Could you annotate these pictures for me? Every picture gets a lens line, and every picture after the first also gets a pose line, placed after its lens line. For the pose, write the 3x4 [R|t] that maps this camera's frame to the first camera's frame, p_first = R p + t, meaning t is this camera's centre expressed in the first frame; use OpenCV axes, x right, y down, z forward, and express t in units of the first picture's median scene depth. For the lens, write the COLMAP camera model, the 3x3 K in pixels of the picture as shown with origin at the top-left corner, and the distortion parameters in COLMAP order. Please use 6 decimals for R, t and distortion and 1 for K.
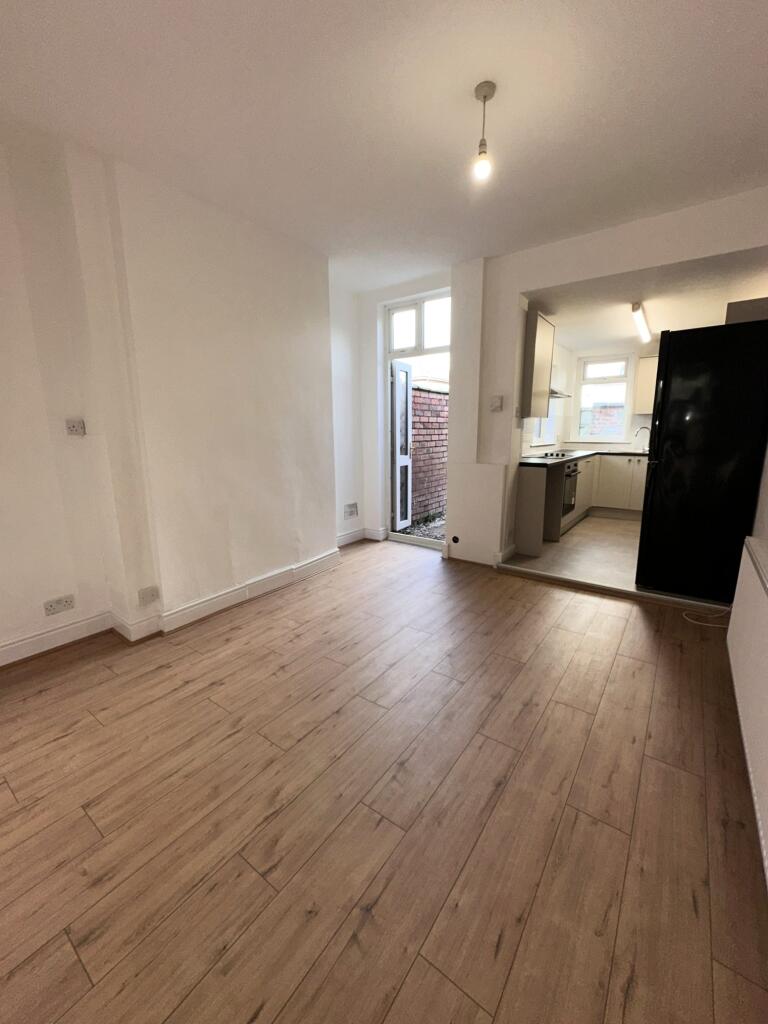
lens RADIAL K [[409.4, 0, 385.0], [0, 409.4, 508.9], [0, 0, 1]] dist [-0.004646, 0.000642]
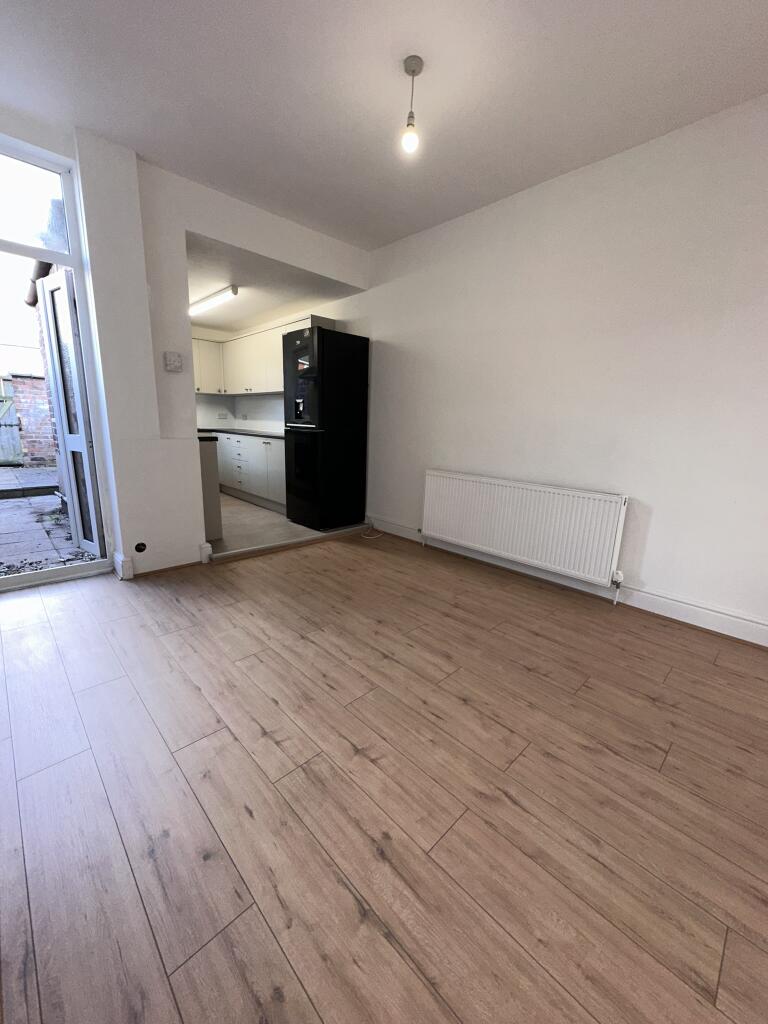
lens RADIAL K [[409.4, 0, 382.1], [0, 409.4, 510.6], [0, 0, 1]] dist [-0.004646, 0.000642]
pose [[0.169981, -0.197443, 0.965465, -0.845454], [0.157788, 0.972535, 0.171109, -0.085406], [-0.972733, 0.123254, 0.196467, 0.855841]]
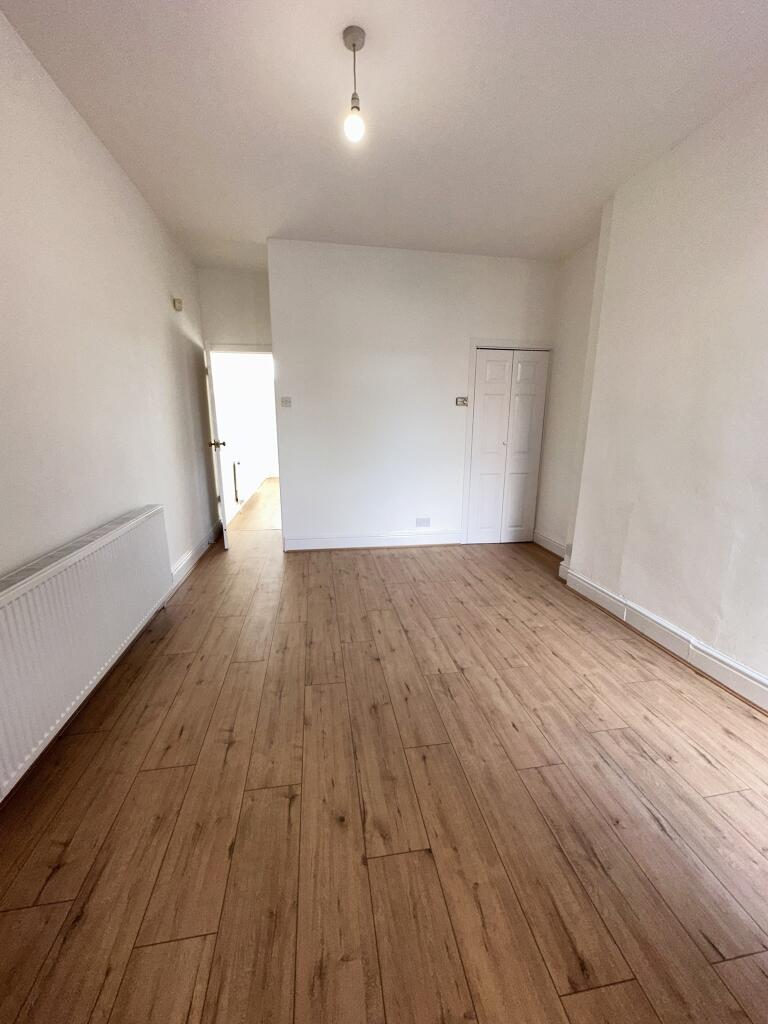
lens RADIAL K [[409.4, 0, 384.2], [0, 409.4, 511.1], [0, 0, 1]] dist [-0.004646, 0.000642]
pose [[-0.694607, 0.158428, -0.701727, 0.840295], [-0.139788, 0.927132, 0.347687, -0.316352], [0.705677, 0.339599, -0.621846, 1.654647]]
